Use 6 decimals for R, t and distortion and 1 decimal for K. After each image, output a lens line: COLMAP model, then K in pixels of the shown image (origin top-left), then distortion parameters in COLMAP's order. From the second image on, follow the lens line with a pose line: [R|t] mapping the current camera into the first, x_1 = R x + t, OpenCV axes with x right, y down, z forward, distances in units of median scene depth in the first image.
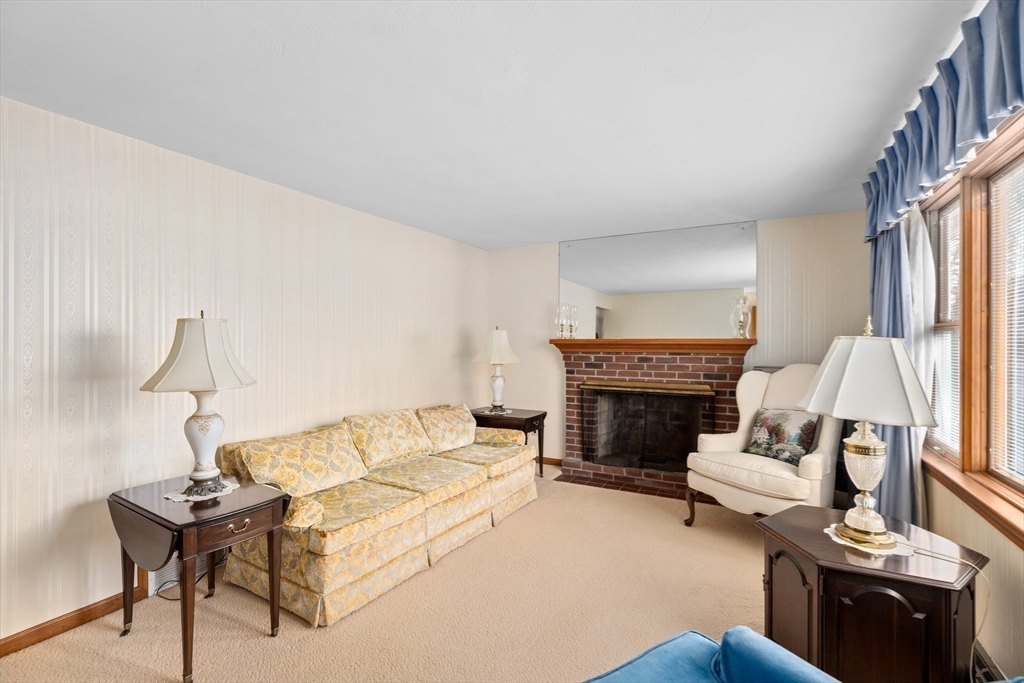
lens RADIAL K [[461.8, 0, 510.6], [0, 461.8, 337.9], [0, 0, 1]] dist [-0.009401, 0.005574]
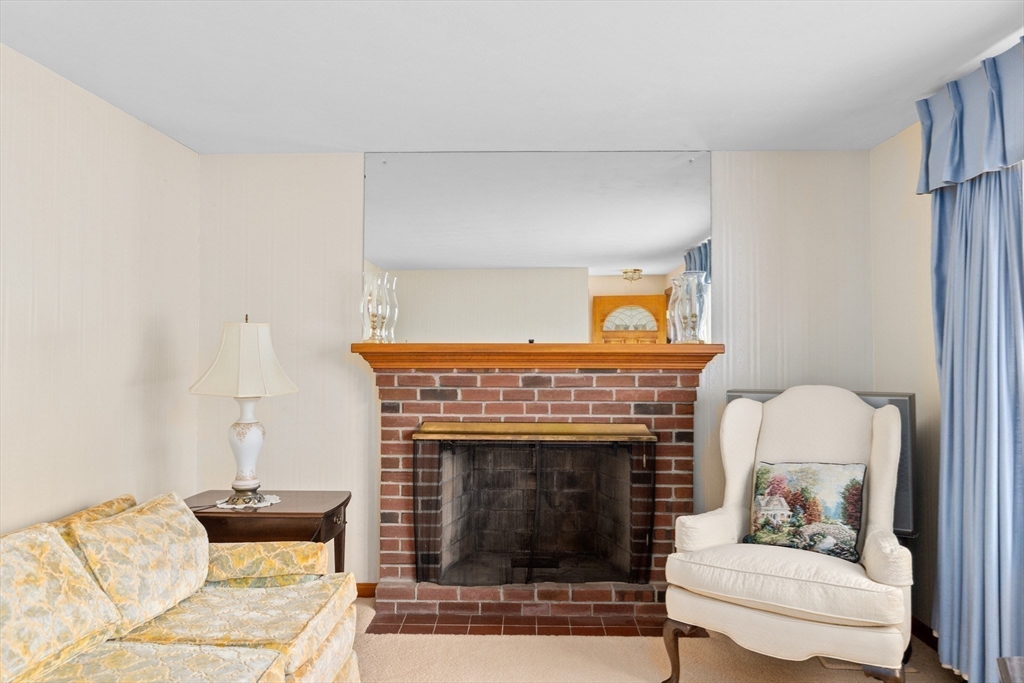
lens RADIAL K [[734.1, 0, 513.2], [0, 734.1, 328.0], [0, 0, 1]] dist [0.008217, 0.005954]
pose [[0.891040, 0.014793, 0.453685, -0.128438], [-0.005334, 0.999741, -0.022121, 0.002777], [-0.453894, 0.017291, 0.890888, 0.234577]]
